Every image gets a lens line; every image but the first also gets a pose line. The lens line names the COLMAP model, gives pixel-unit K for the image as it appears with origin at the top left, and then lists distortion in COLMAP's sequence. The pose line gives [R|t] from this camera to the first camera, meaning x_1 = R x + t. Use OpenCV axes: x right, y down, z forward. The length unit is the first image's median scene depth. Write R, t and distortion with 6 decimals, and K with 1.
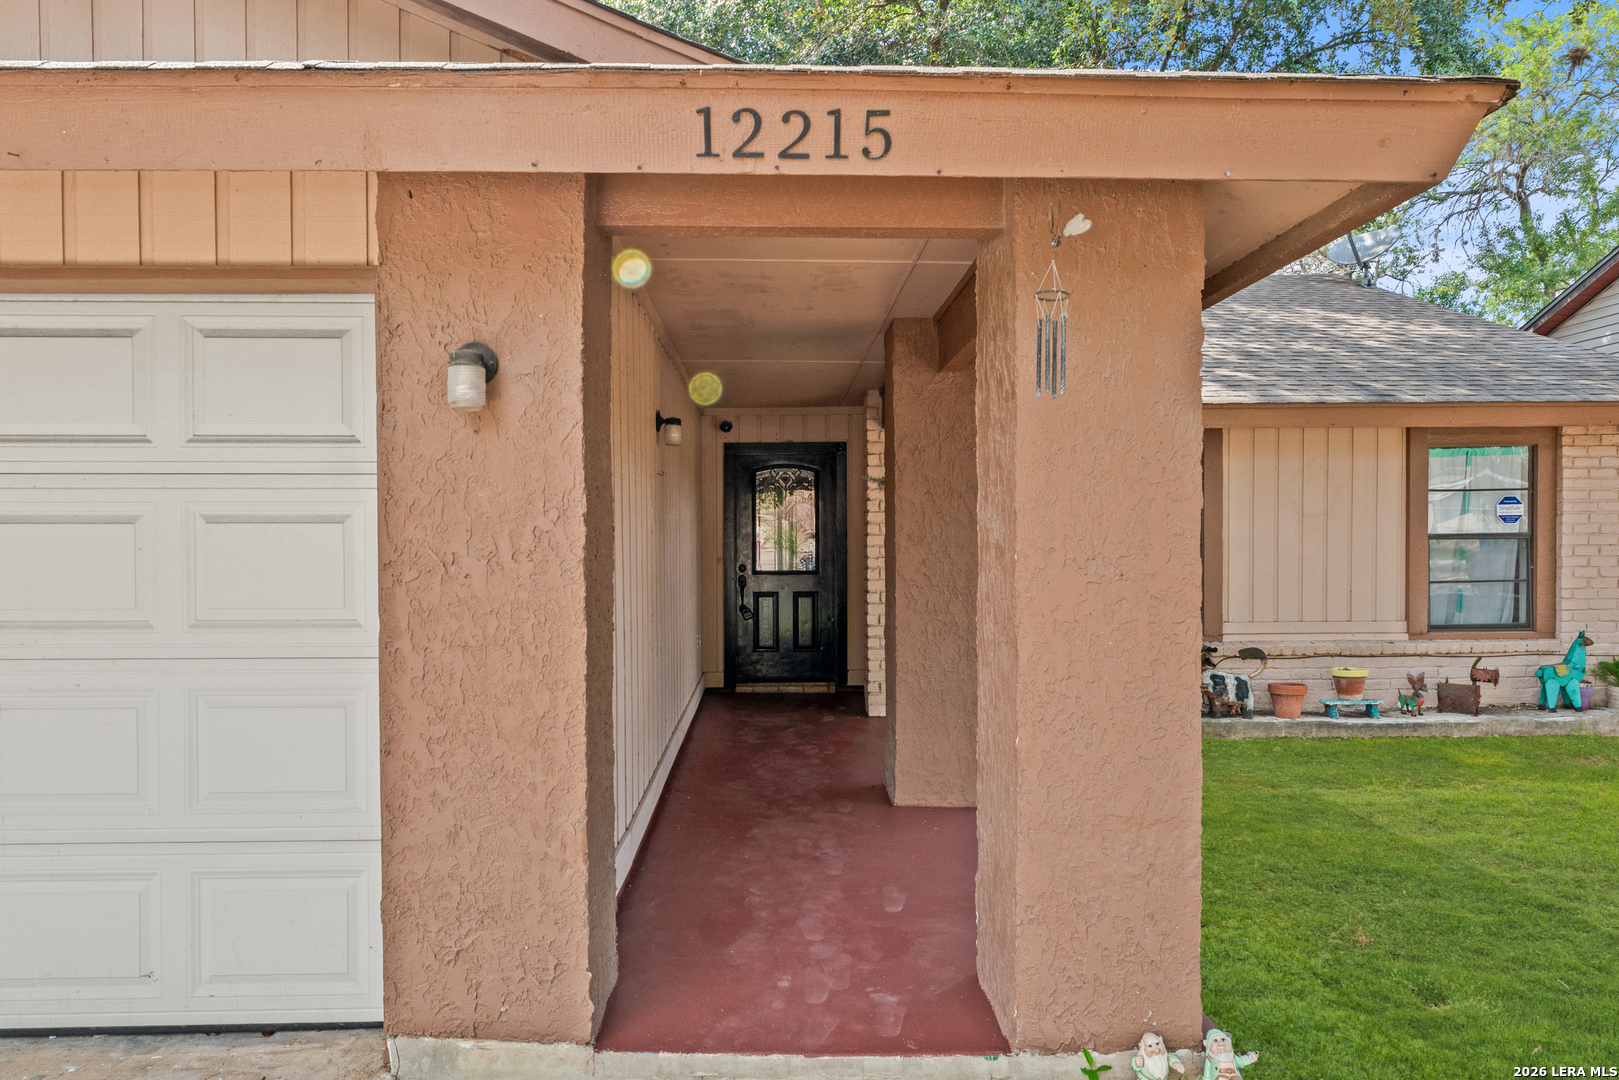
lens RADIAL K [[1013.6, 0, 811.5], [0, 1013.6, 541.1], [0, 0, 1]] dist [-0.004645, 0.004749]
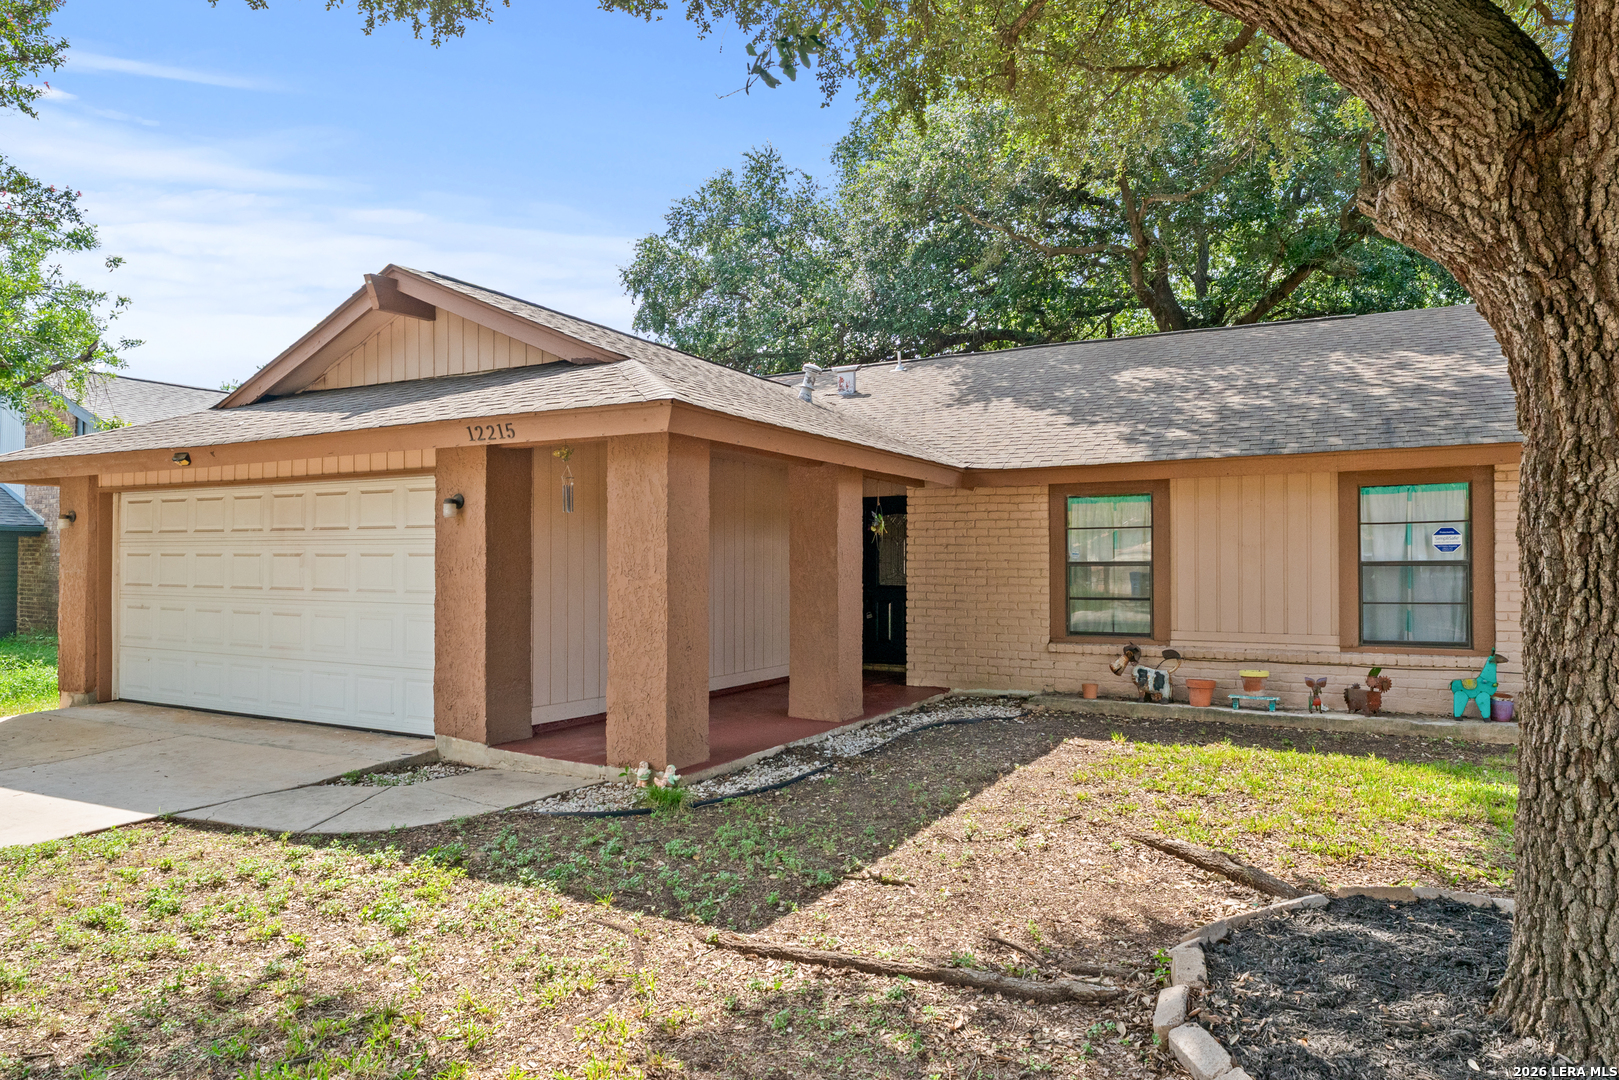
lens RADIAL K [[1013.6, 0, 806.8], [0, 1013.6, 545.0], [0, 0, 1]] dist [-0.004645, 0.004749]
pose [[0.862377, -0.004570, -0.506246, 0.660877], [-0.005327, 0.999822, -0.018100, -0.001278], [0.506239, 0.018306, 0.862199, -0.326645]]
